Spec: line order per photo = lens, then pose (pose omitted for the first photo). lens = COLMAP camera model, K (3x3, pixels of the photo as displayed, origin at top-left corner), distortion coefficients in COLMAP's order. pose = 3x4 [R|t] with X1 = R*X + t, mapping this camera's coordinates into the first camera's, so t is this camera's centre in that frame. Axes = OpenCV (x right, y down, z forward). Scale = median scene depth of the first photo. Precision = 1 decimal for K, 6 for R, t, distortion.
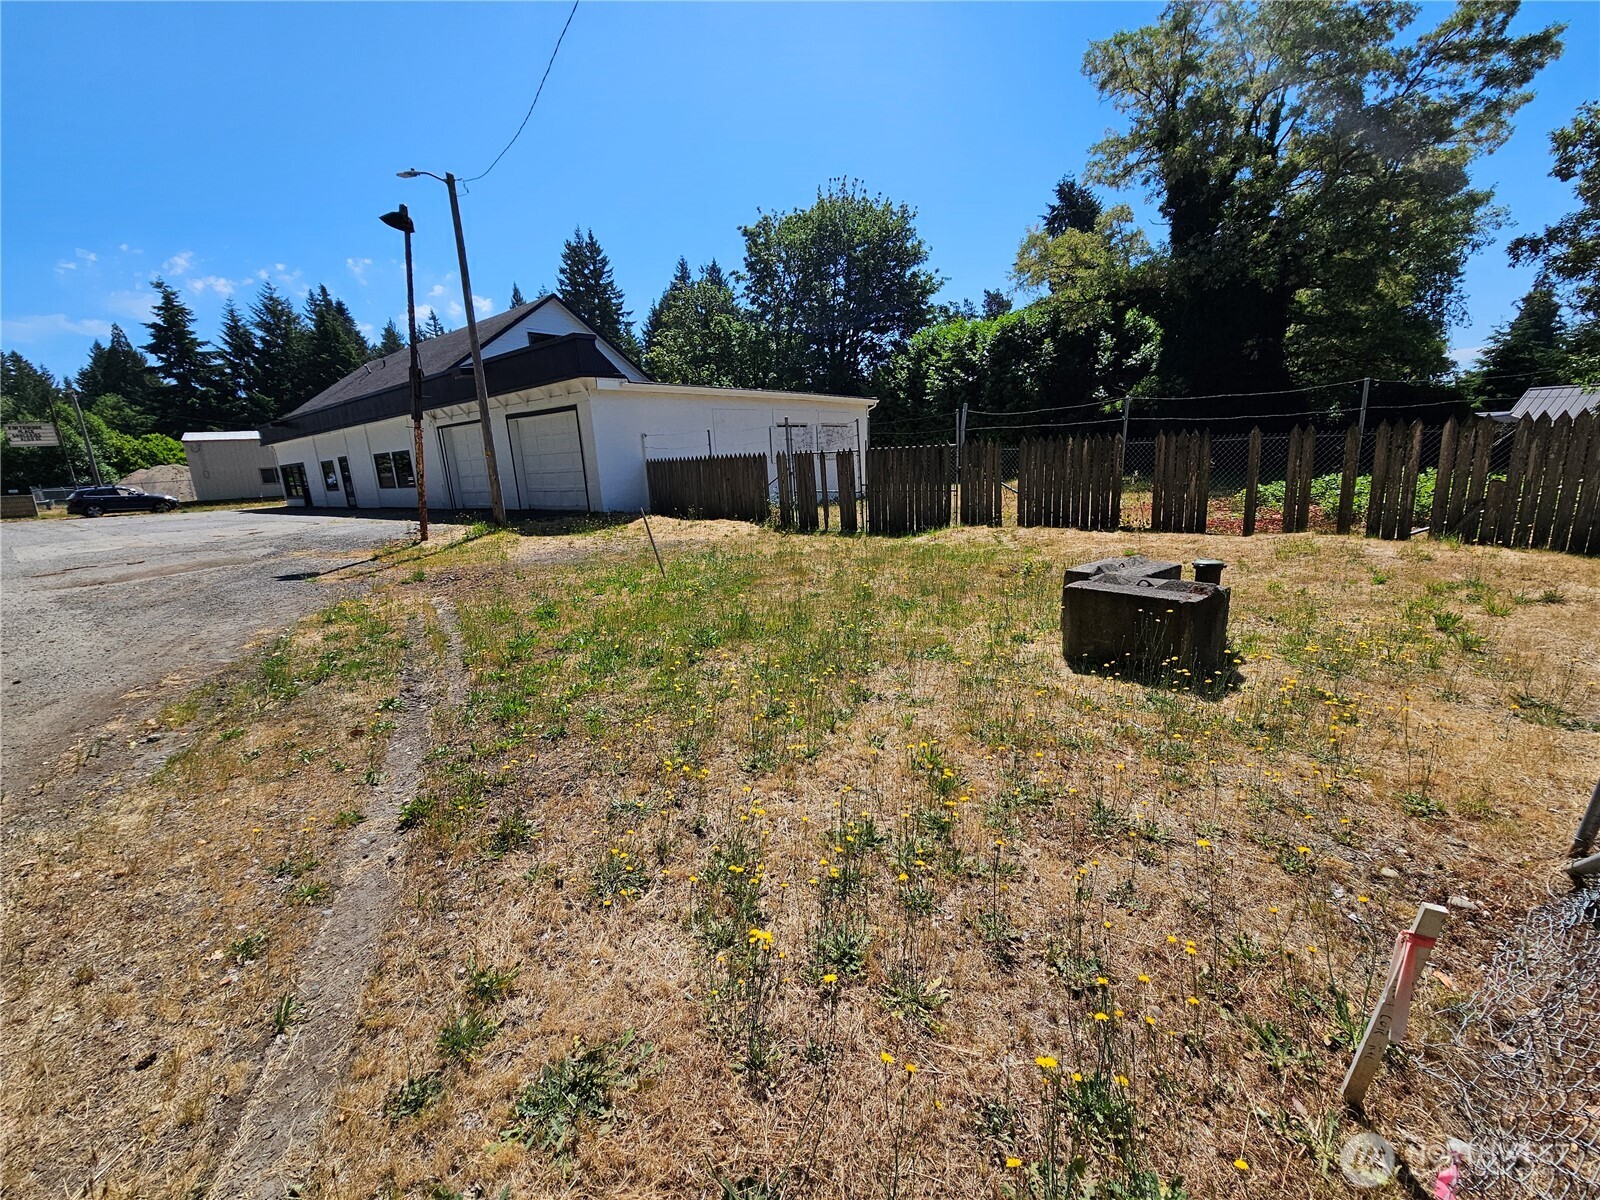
lens RADIAL K [[711.4, 0, 864.0], [0, 711.4, 603.0], [0, 0, 1]] dist [-0.001880, 0.000053]
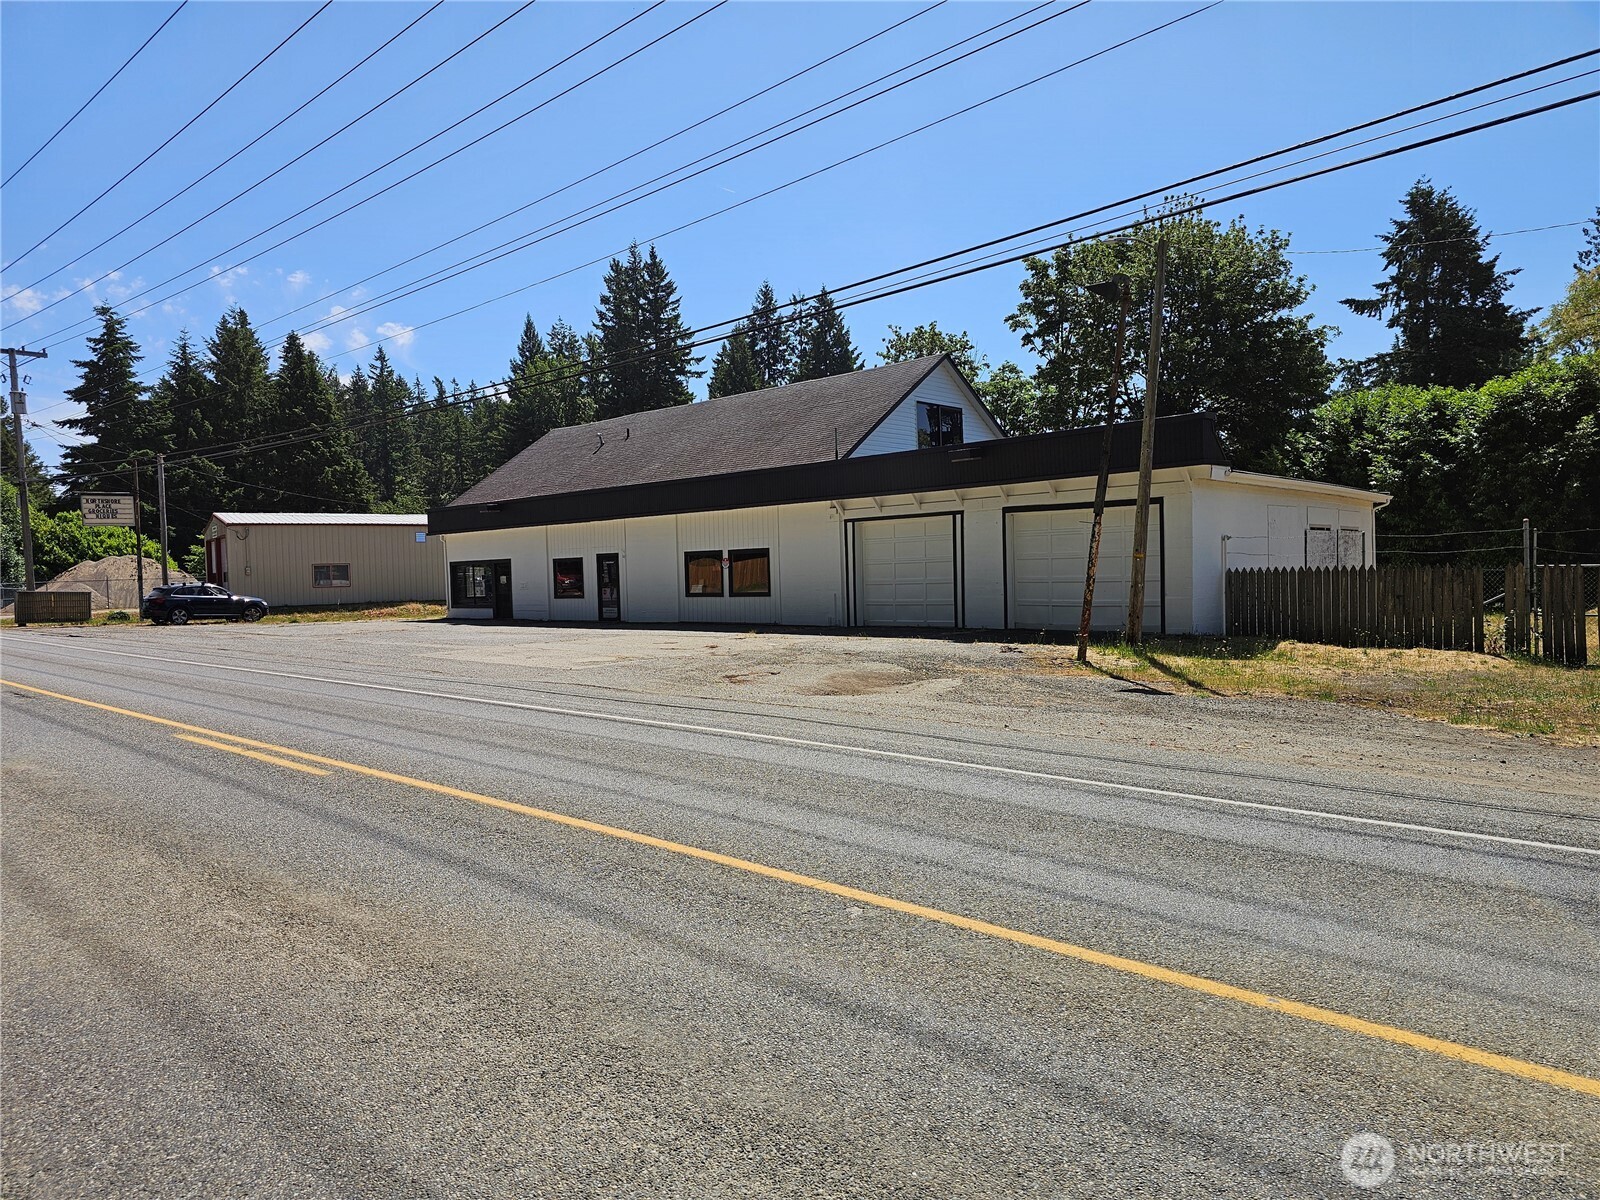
lens RADIAL K [[1126.1, 0, 859.3], [0, 1126.1, 601.3], [0, 0, 1]] dist [0.048793, -0.001725]
pose [[0.997358, 0.028107, -0.066987, -0.151660], [-0.039328, 0.984209, -0.172584, 0.014442], [0.061079, 0.174763, 0.982714, -0.053166]]
